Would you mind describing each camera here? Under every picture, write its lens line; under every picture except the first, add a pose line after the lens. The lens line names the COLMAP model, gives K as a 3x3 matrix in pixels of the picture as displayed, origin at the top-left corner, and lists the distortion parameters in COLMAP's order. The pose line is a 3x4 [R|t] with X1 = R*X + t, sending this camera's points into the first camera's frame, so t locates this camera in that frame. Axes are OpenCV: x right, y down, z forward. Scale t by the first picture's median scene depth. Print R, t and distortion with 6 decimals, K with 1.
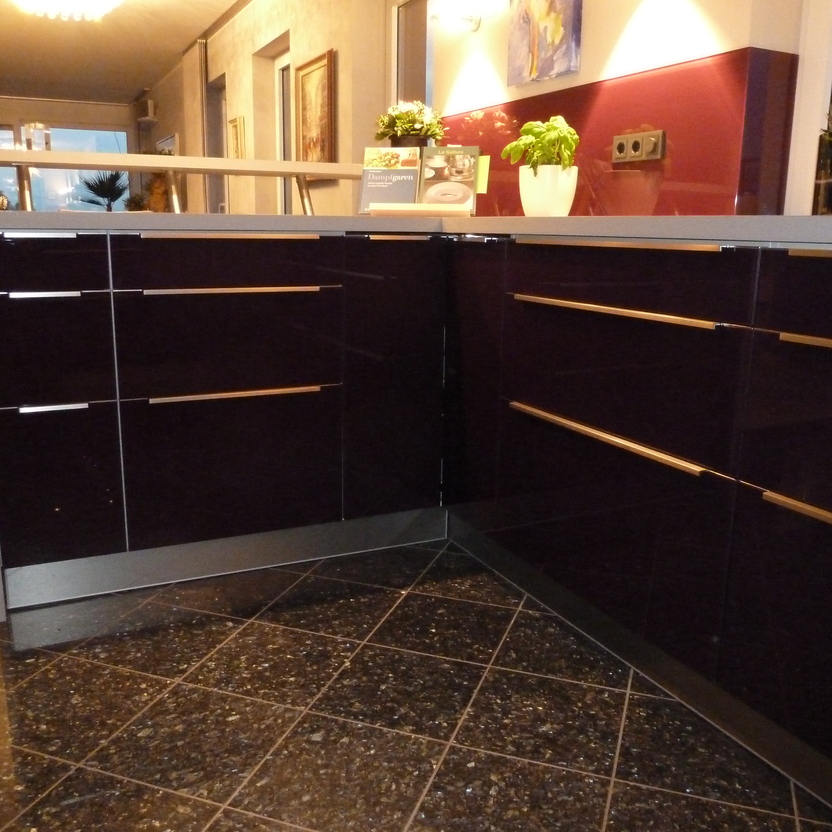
lens RADIAL K [[826.4, 0, 415.6], [0, 826.4, 412.1], [0, 0, 1]] dist [-0.036819, 0.004527]
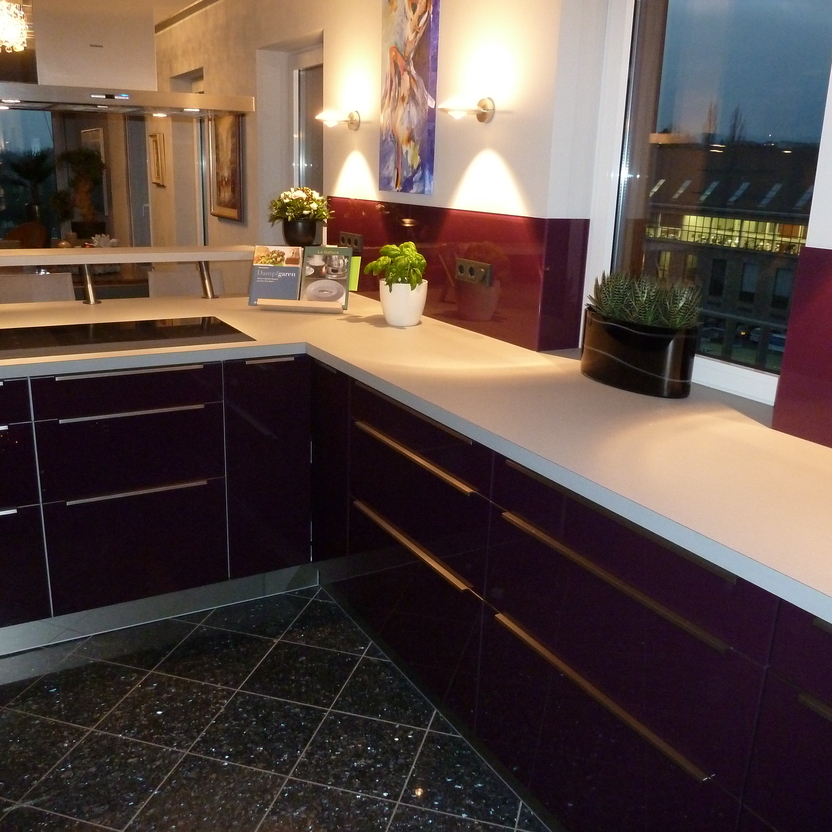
lens RADIAL K [[826.4, 0, 415.6], [0, 826.4, 412.1], [0, 0, 1]] dist [-0.036819, 0.004527]
pose [[0.997466, 0.001252, 0.071134, 0.090201], [-0.005860, 0.997893, 0.064617, -0.177540], [-0.070903, -0.064871, 0.995372, -0.210780]]
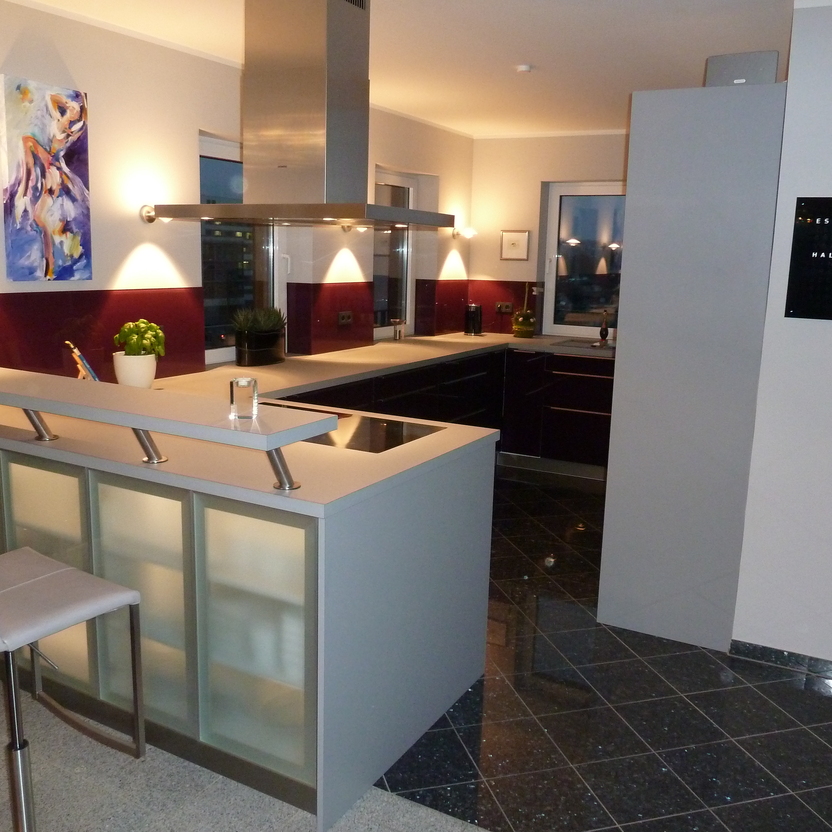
lens RADIAL K [[826.4, 0, 415.6], [0, 826.4, 412.1], [0, 0, 1]] dist [-0.036819, 0.004527]
pose [[-0.571958, -0.180866, 0.800095, -1.210071], [0.146701, 0.937109, 0.316709, -0.558771], [-0.807058, 0.298519, -0.509454, 1.314083]]
